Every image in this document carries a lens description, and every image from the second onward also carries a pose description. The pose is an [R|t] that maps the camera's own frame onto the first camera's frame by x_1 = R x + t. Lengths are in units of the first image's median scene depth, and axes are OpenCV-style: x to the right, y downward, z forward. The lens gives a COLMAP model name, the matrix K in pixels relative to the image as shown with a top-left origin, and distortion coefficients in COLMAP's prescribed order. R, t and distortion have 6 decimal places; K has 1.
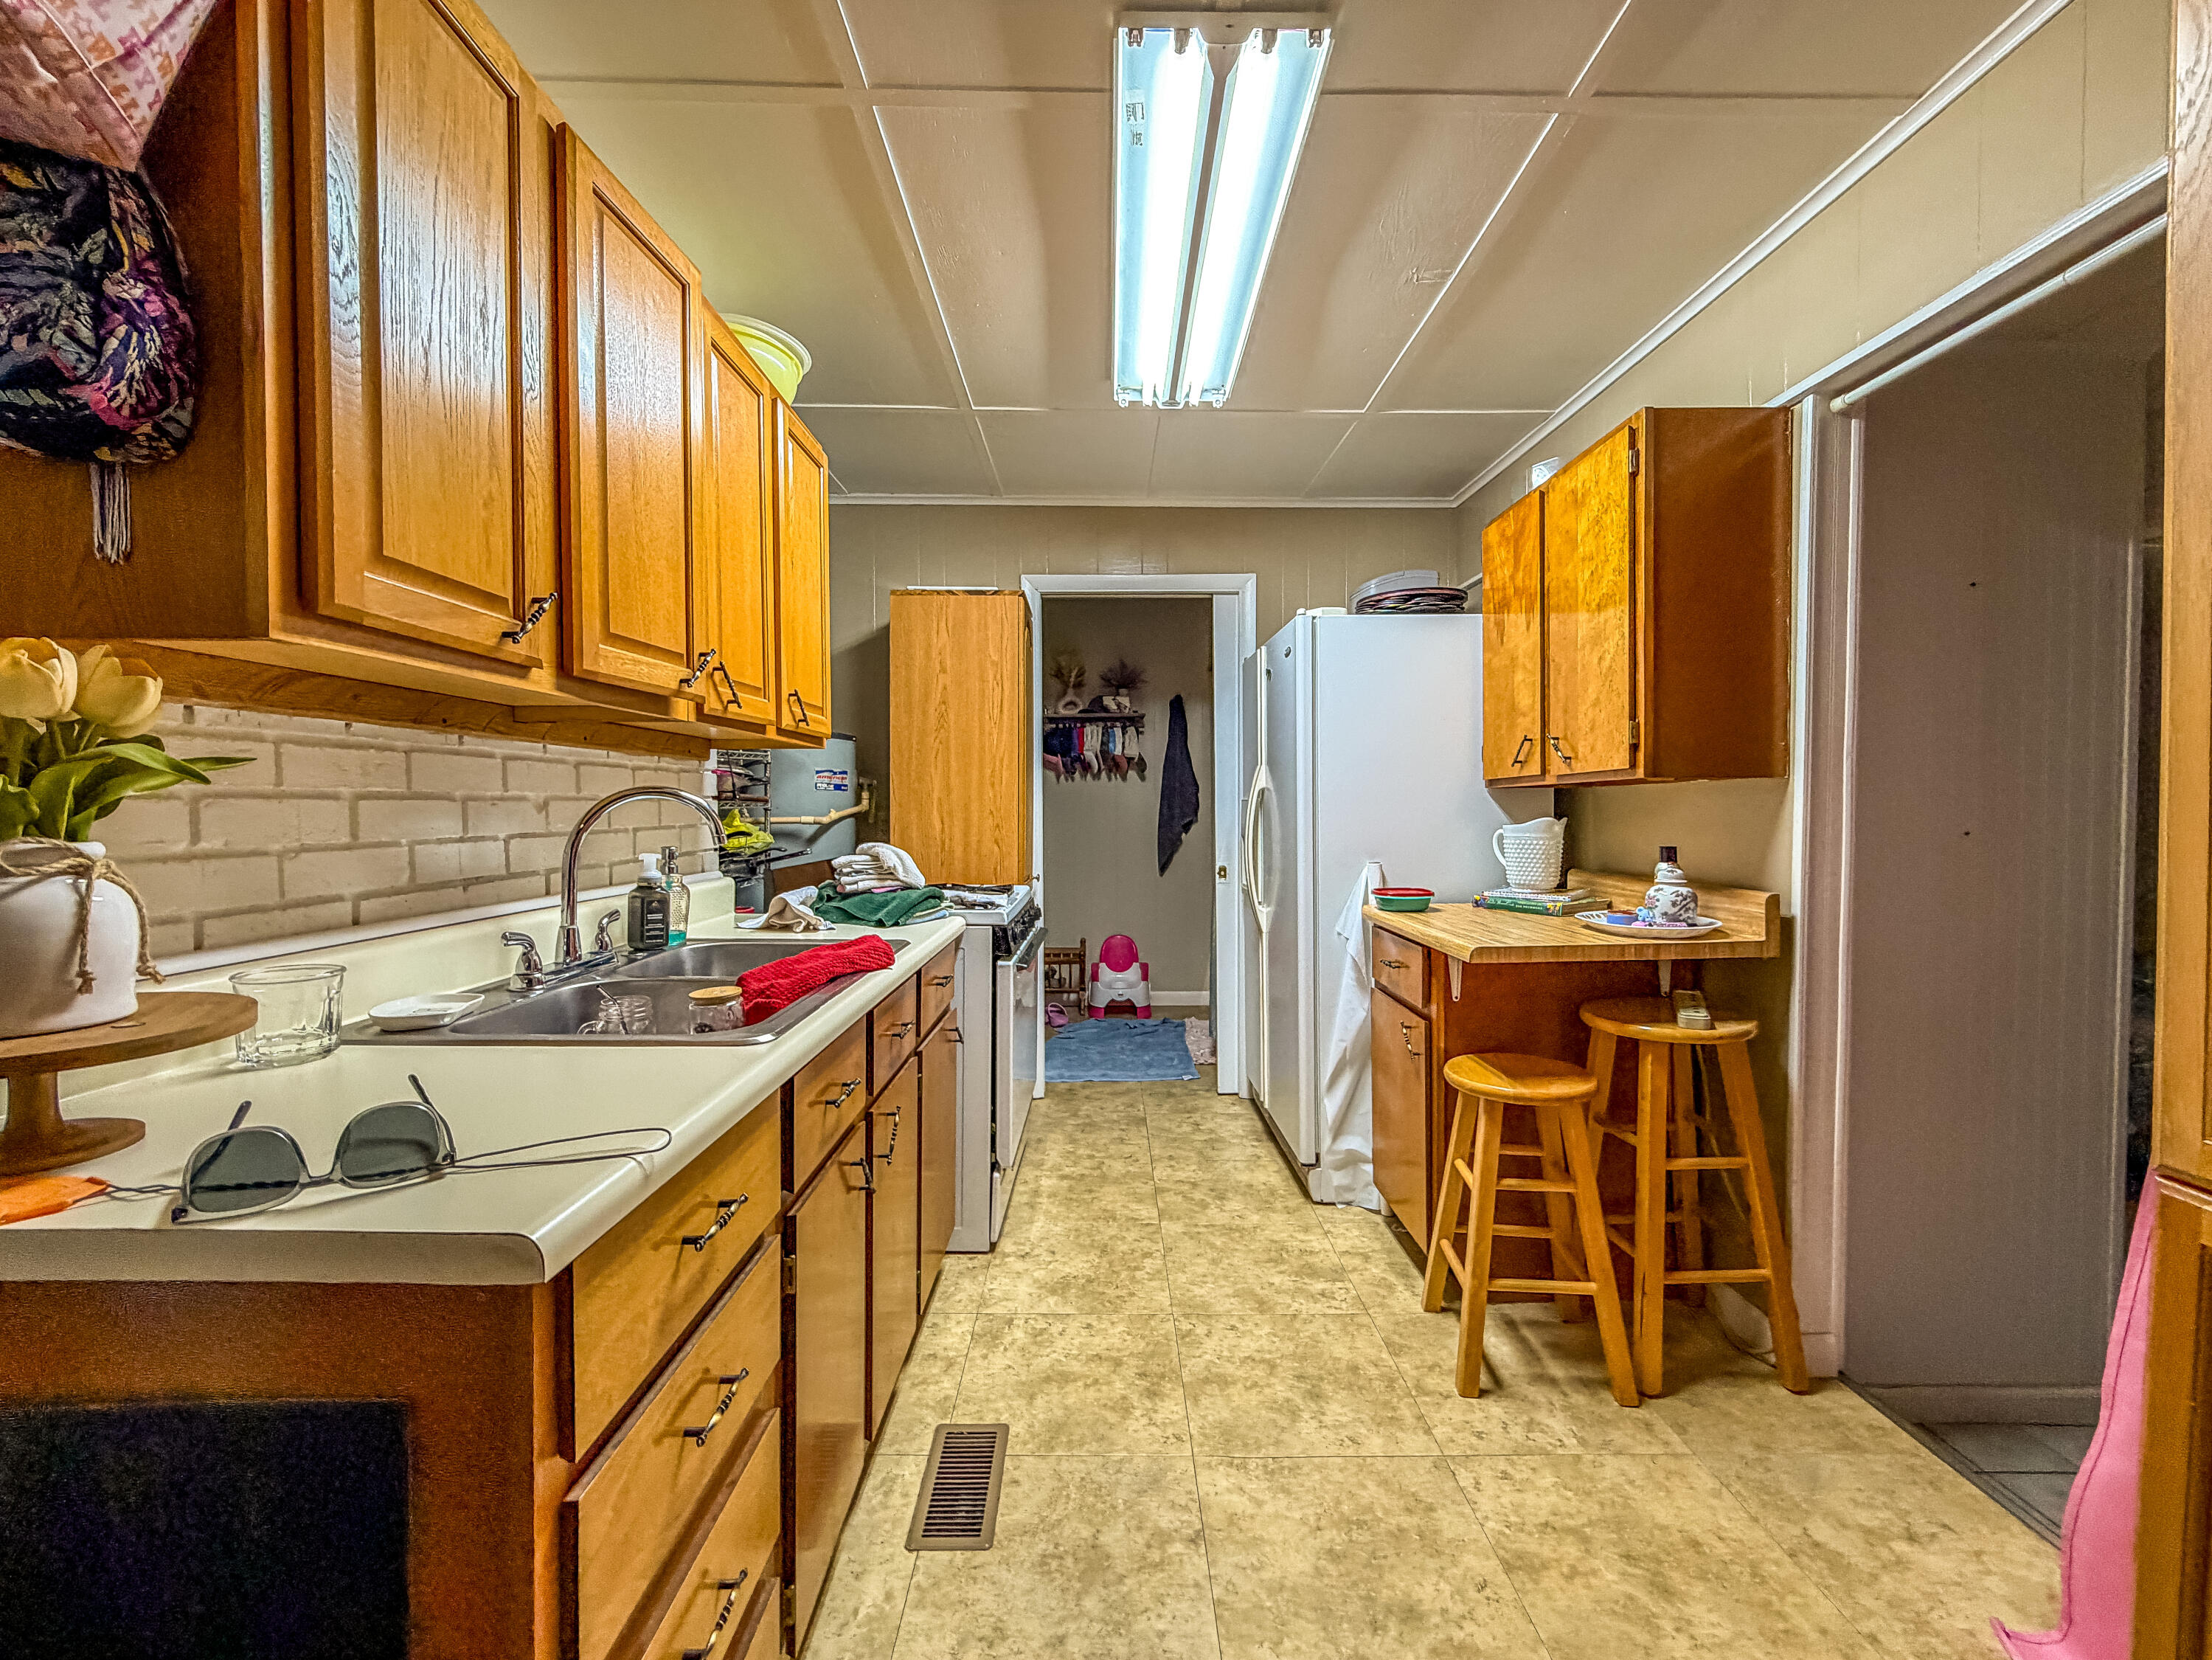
lens RADIAL K [[887.4, 0, 1101.9], [0, 887.4, 821.3], [0, 0, 1]] dist [-0.000590, -0.000047]
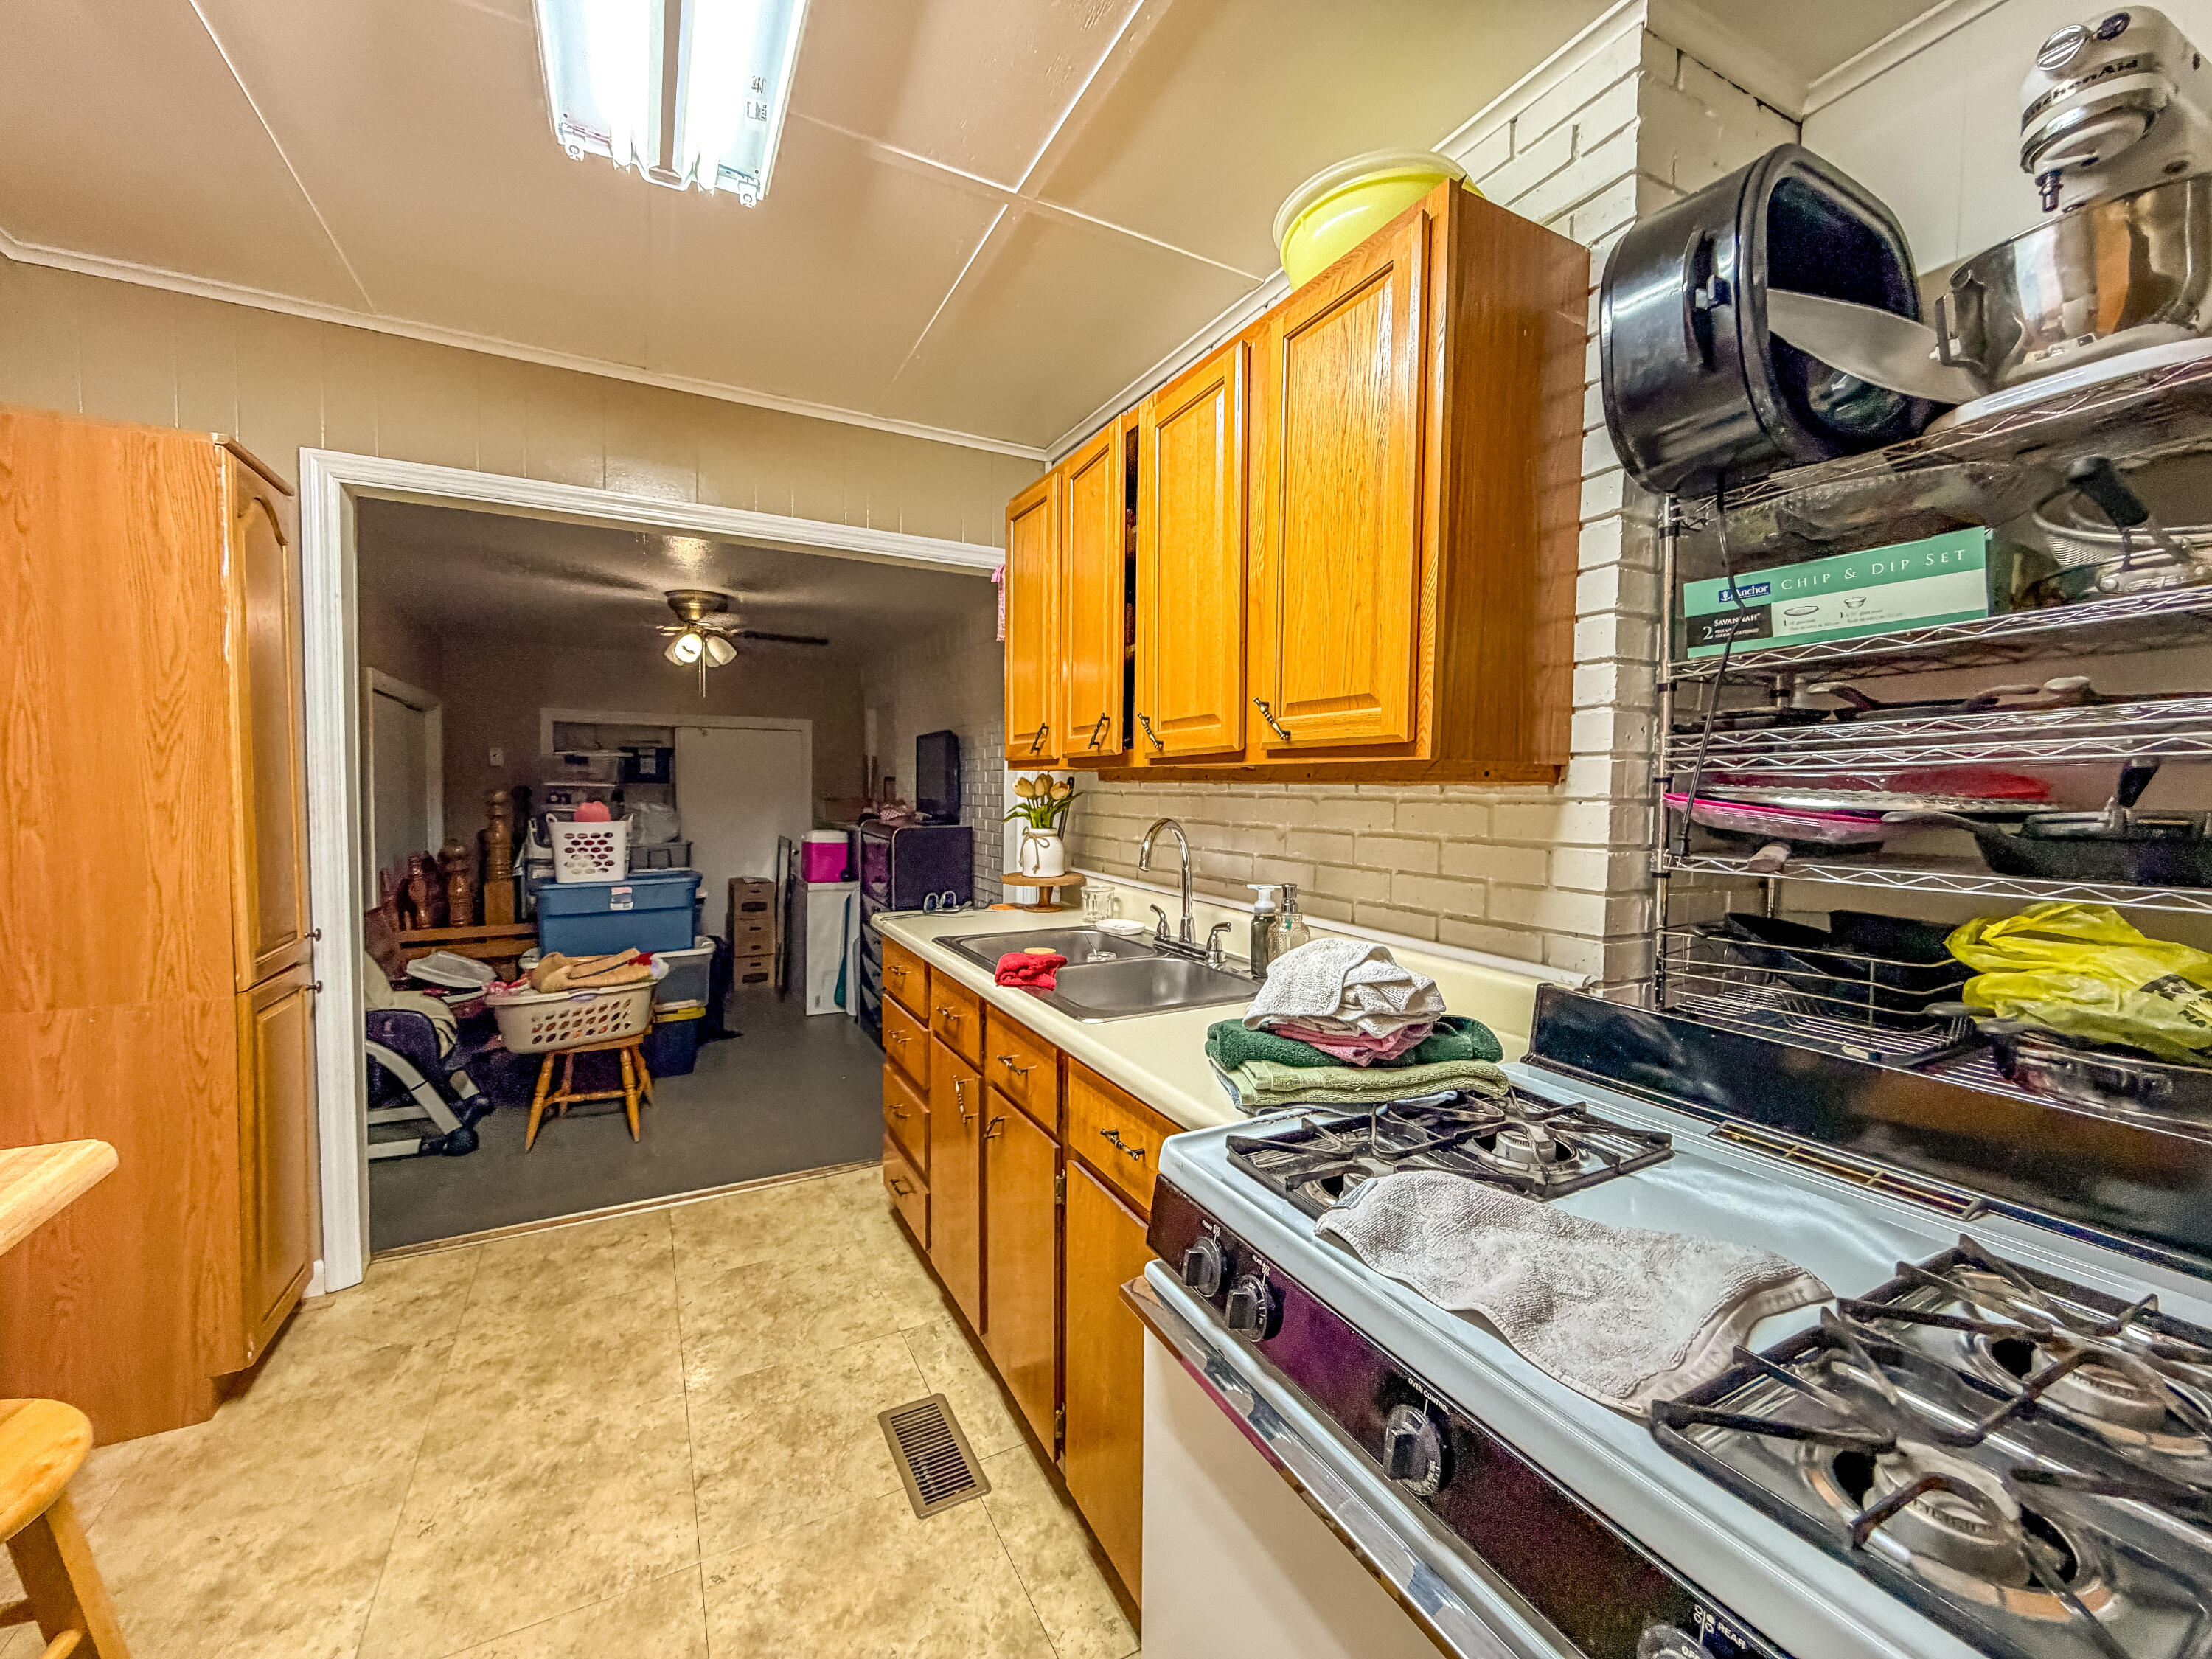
lens RADIAL K [[887.3, 0, 1109.8], [0, 887.3, 823.3], [0, 0, 1]] dist [-0.000590, -0.000047]
pose [[-0.878901, 0.016013, -0.476736, 0.134611], [-0.017325, 0.997705, 0.065452, -0.094163], [0.476690, 0.065785, -0.876606, 1.683300]]
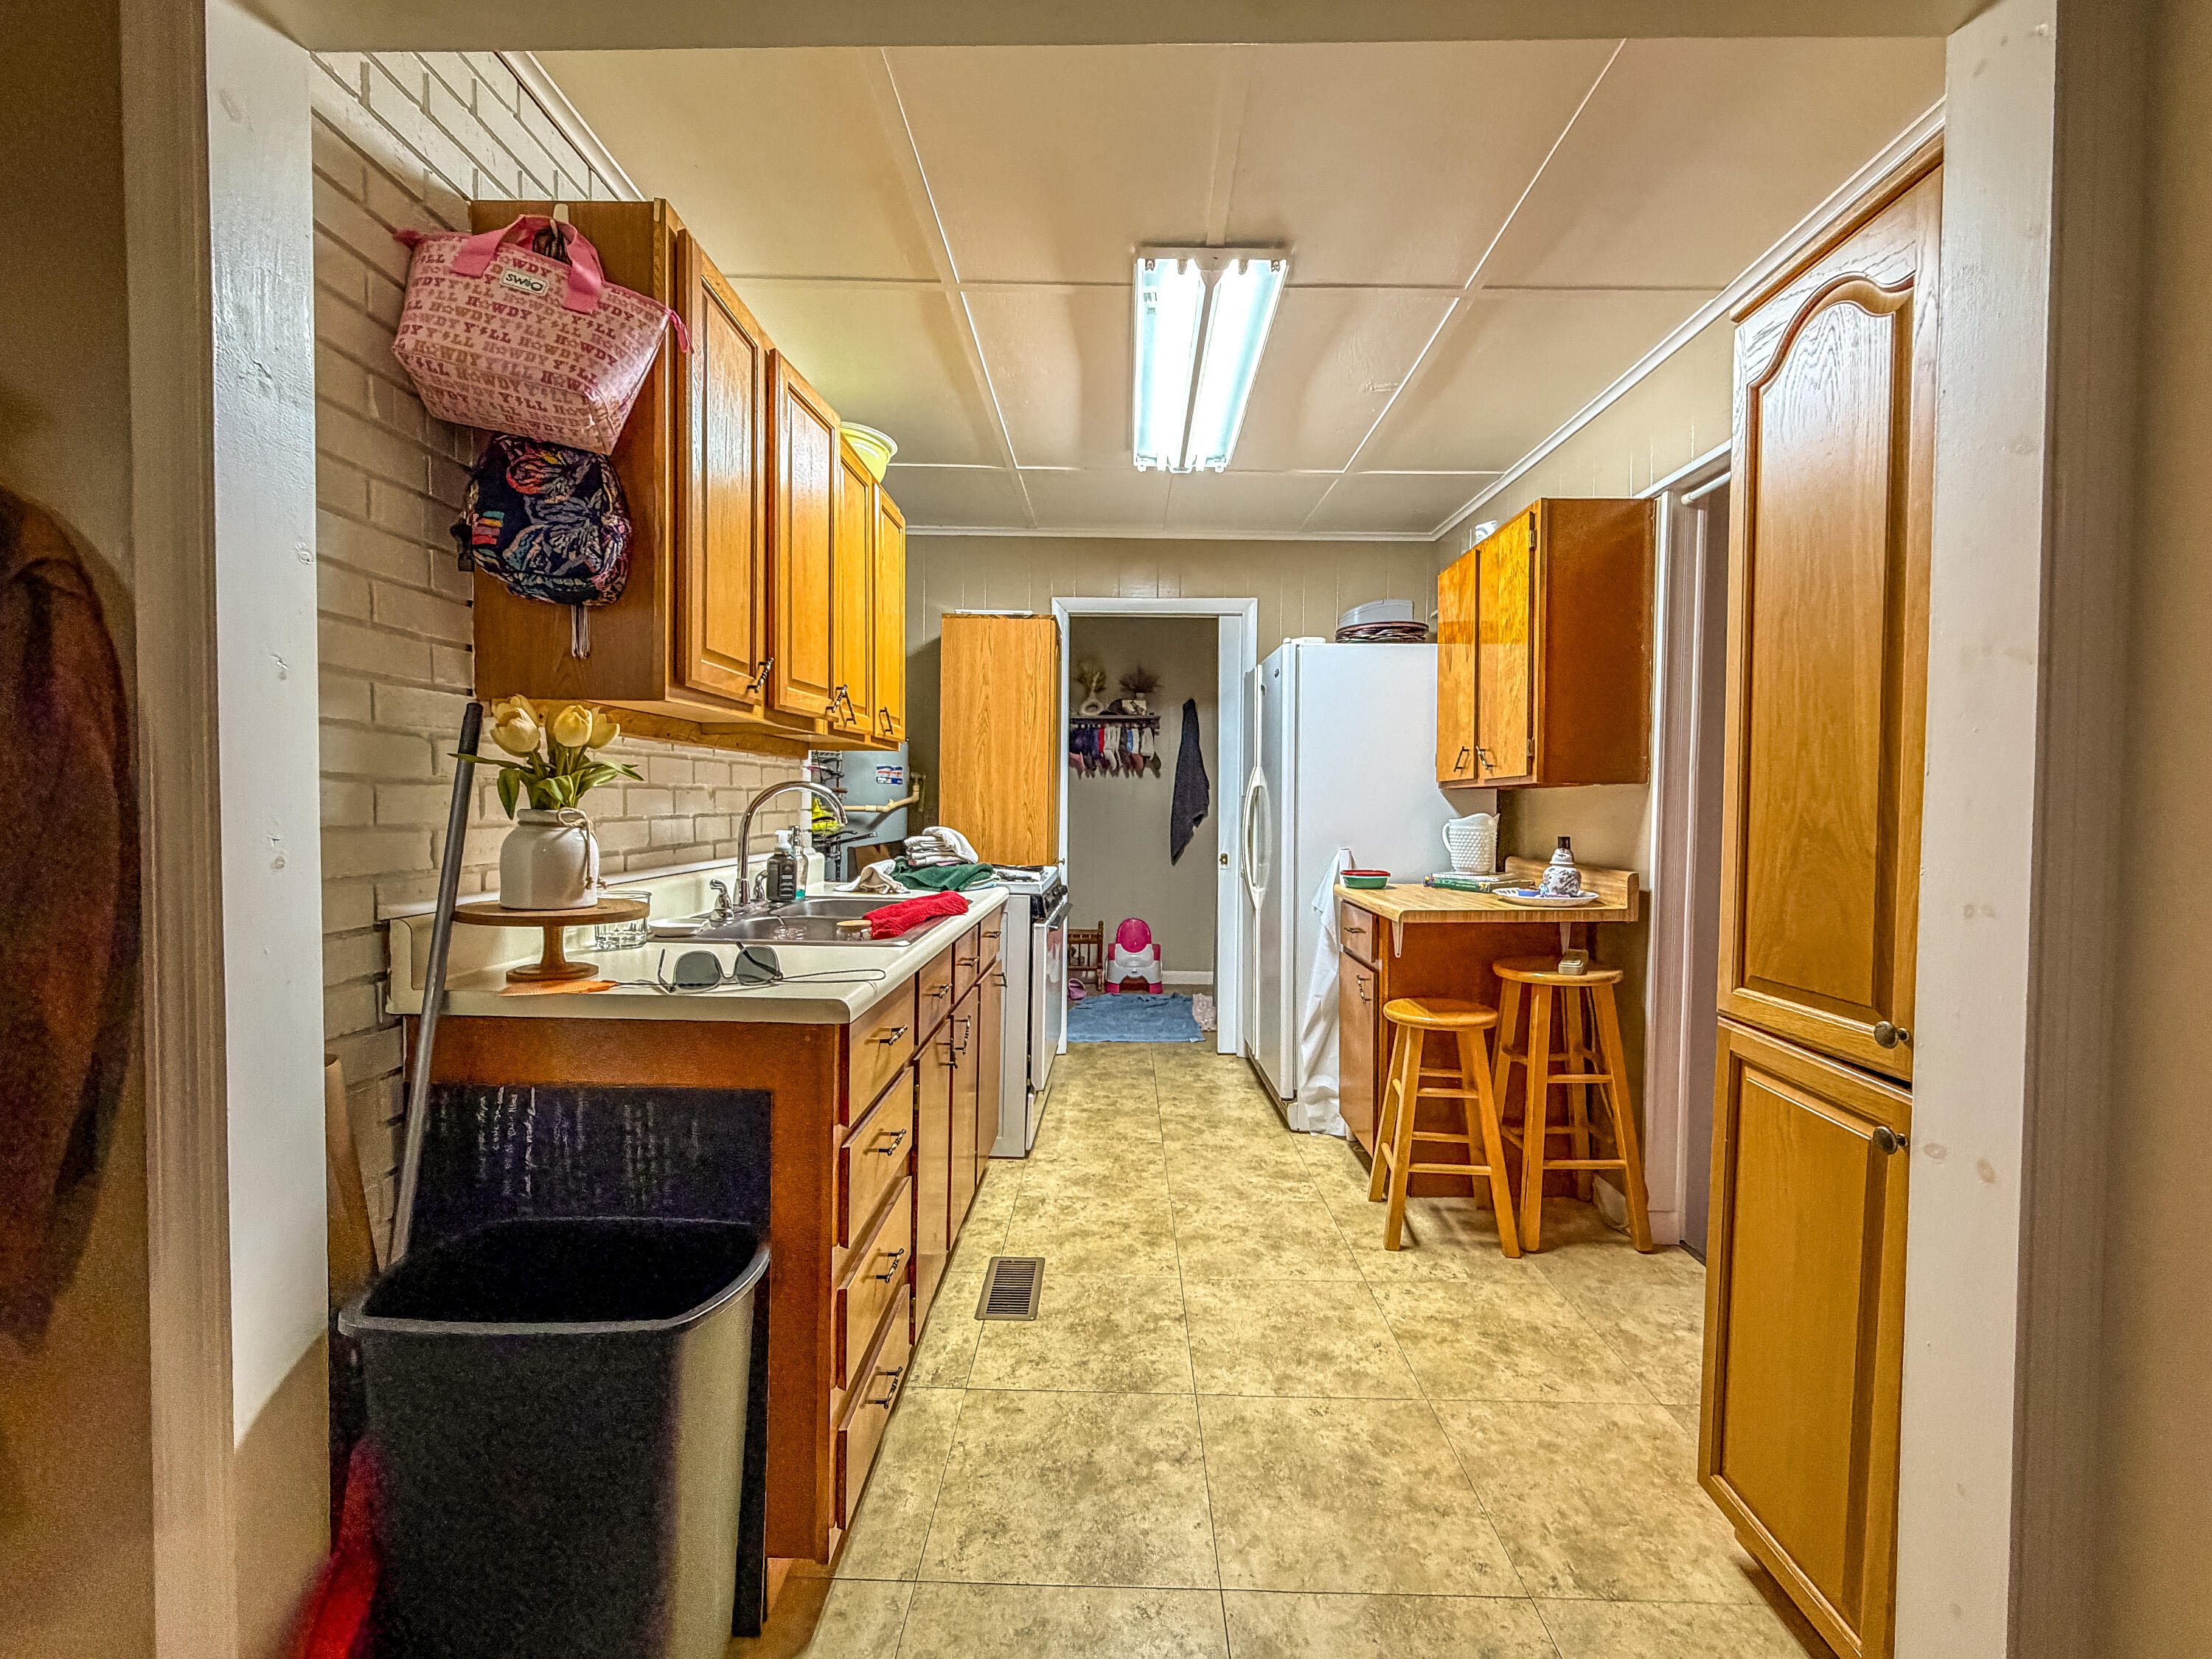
lens RADIAL K [[887.3, 0, 1104.3], [0, 887.3, 820.9], [0, 0, 1]] dist [-0.000590, -0.000047]
pose [[0.999777, 0.012771, -0.016806, -0.000405], [-0.012667, 0.999900, 0.006293, 0.006825], [0.016885, -0.006079, 0.999839, -0.313772]]
